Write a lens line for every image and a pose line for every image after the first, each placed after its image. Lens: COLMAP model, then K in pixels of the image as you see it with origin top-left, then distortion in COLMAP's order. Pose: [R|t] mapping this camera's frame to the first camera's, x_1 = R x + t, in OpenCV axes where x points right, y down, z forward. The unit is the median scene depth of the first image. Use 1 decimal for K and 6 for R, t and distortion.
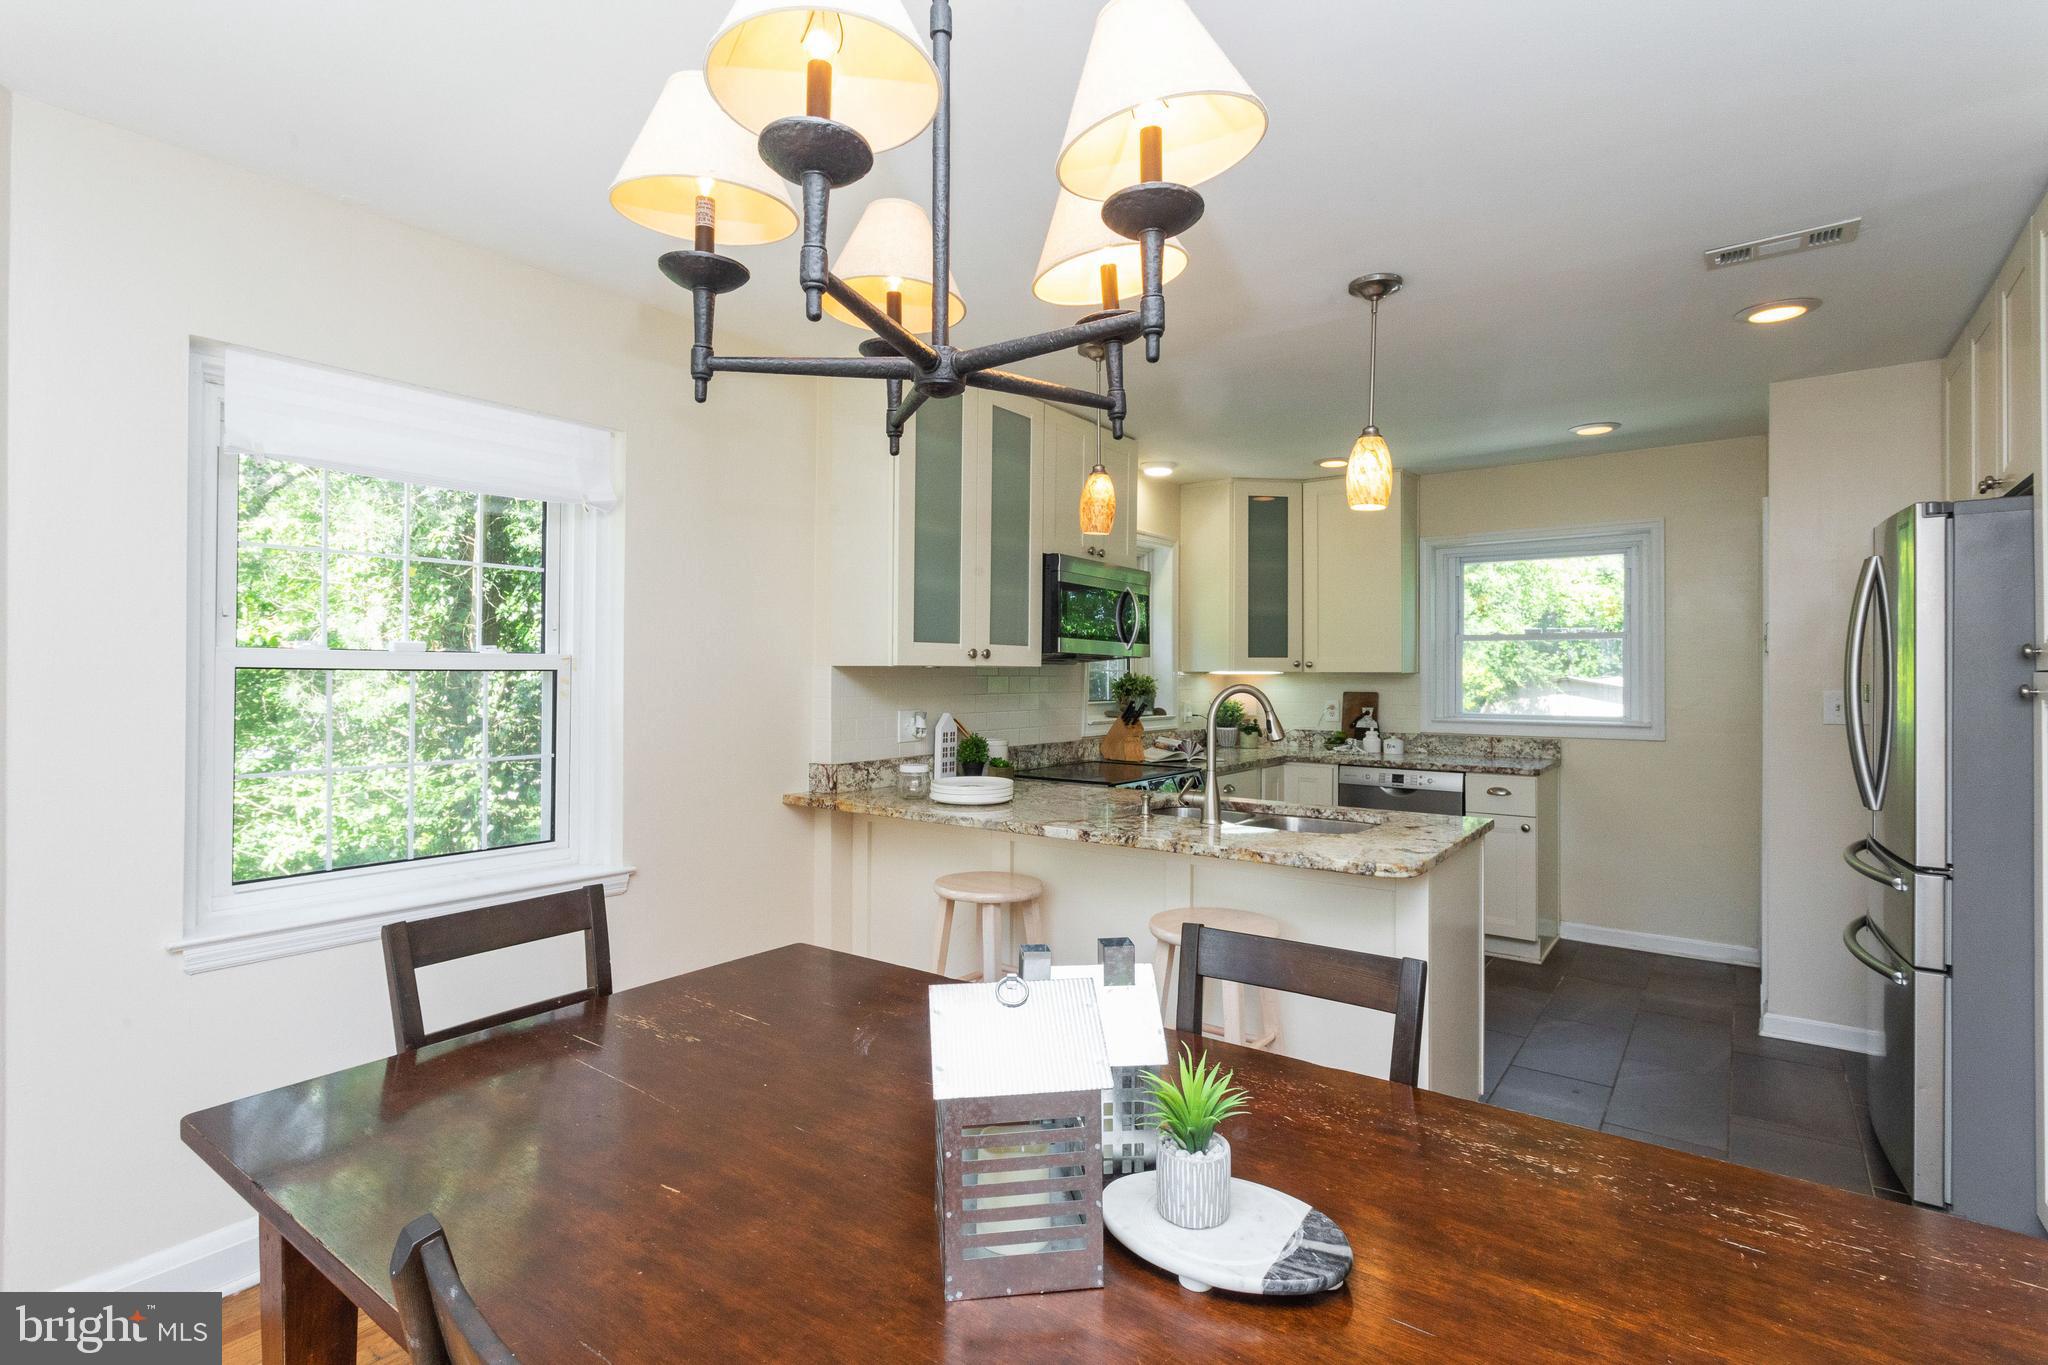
lens RADIAL K [[969.5, 0, 1020.5], [0, 969.5, 672.8], [0, 0, 1]] dist [-0.000868, -0.000245]
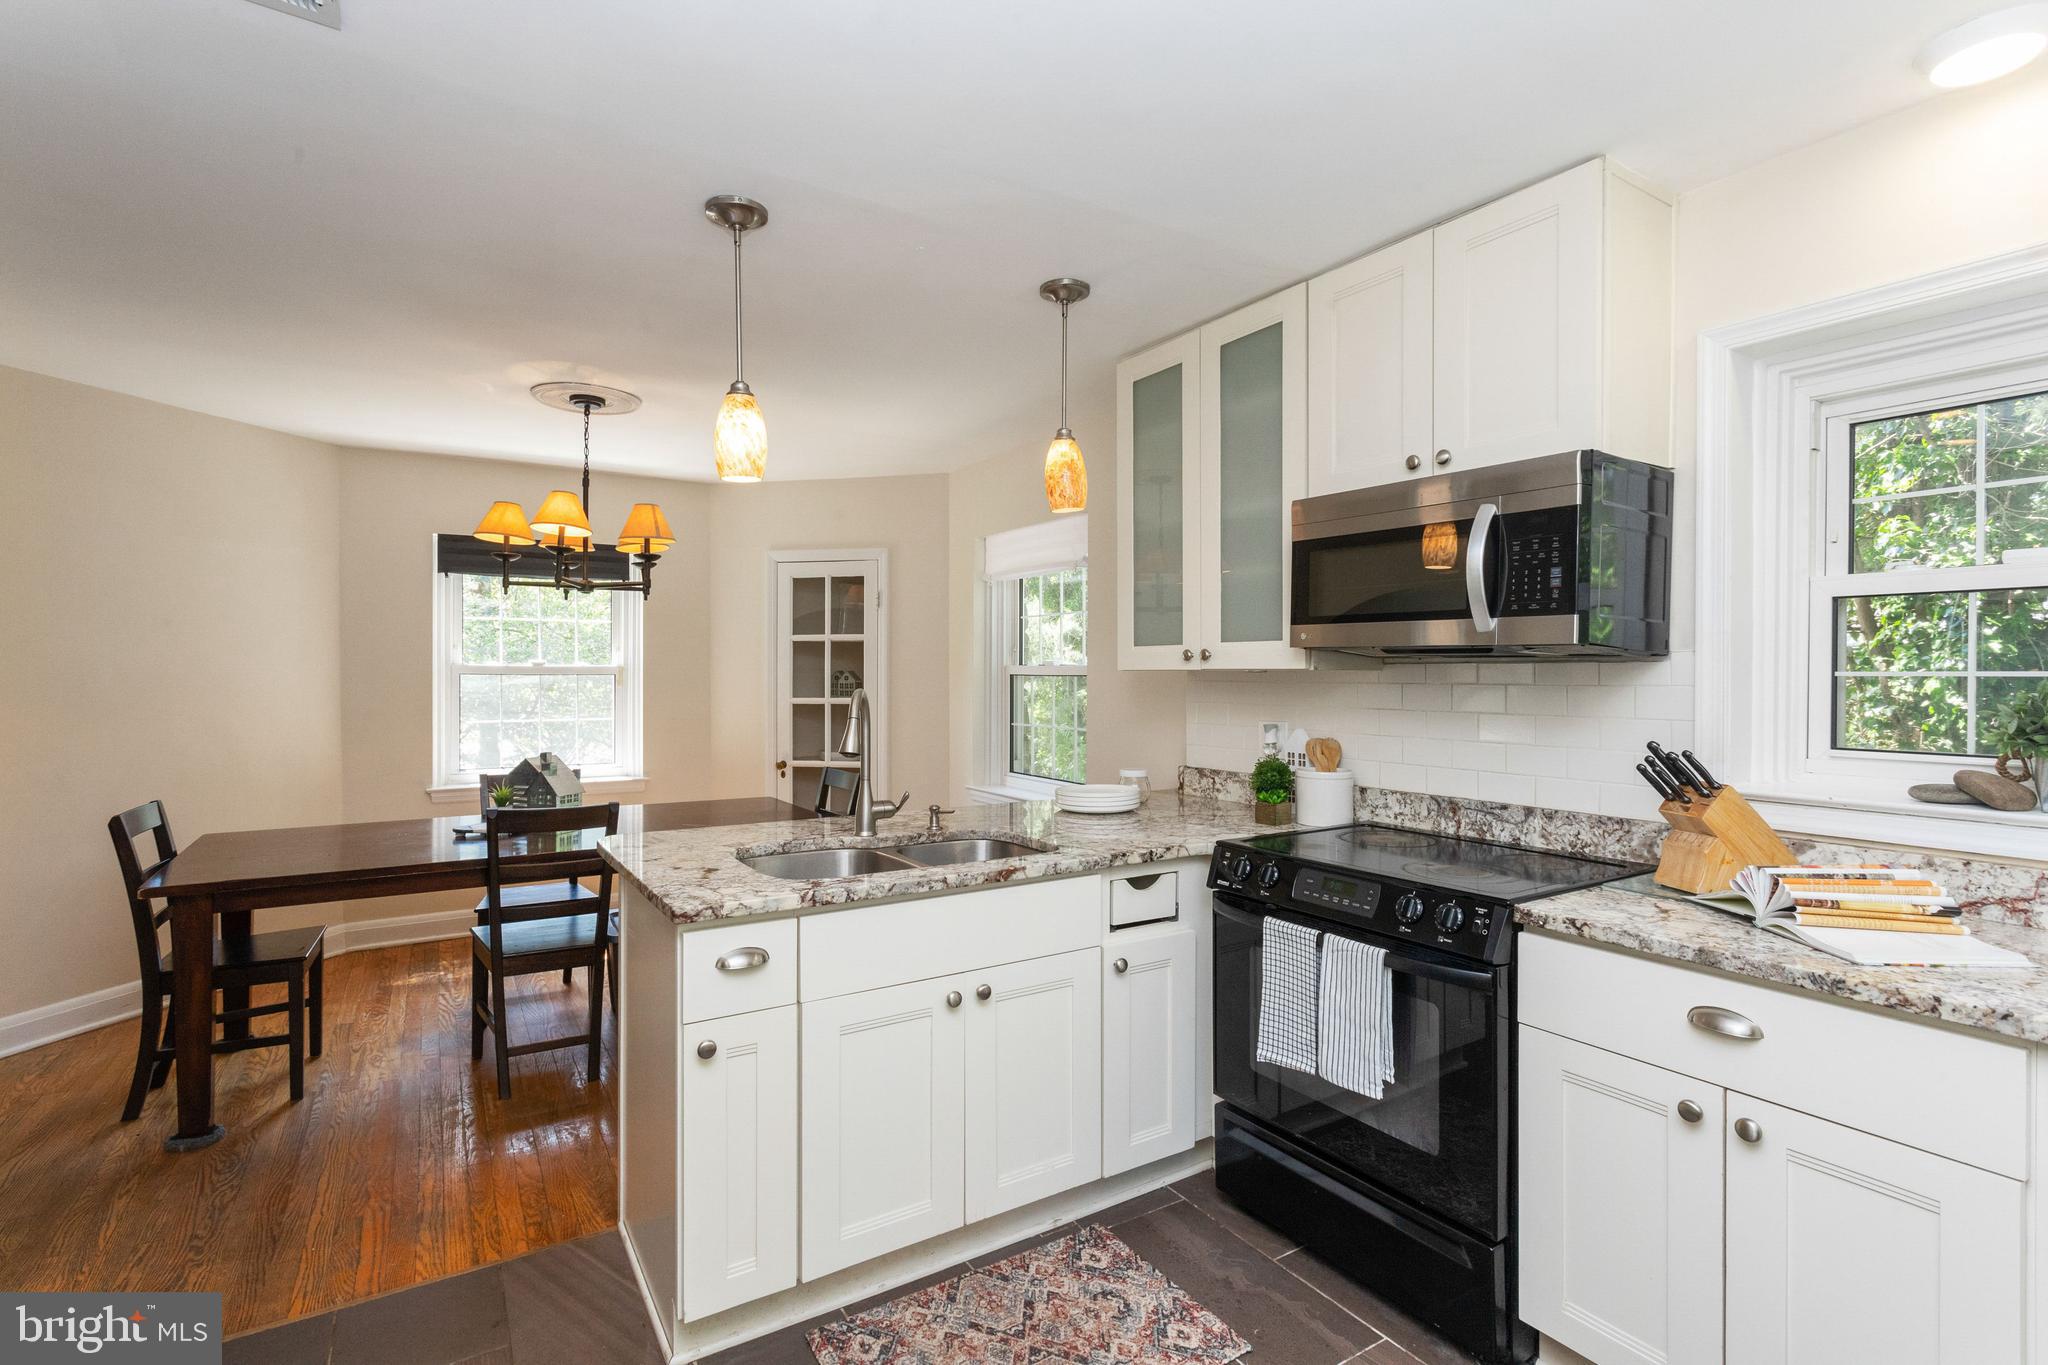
lens RADIAL K [[969.5, 0, 1020.5], [0, 969.5, 672.8], [0, 0, 1]] dist [-0.000868, -0.000245]
pose [[-0.344454, -0.000268, -0.938803, 0.805407], [-0.001952, 0.999998, 0.000431, -0.004319], [0.938801, 0.001981, -0.344453, 1.148525]]
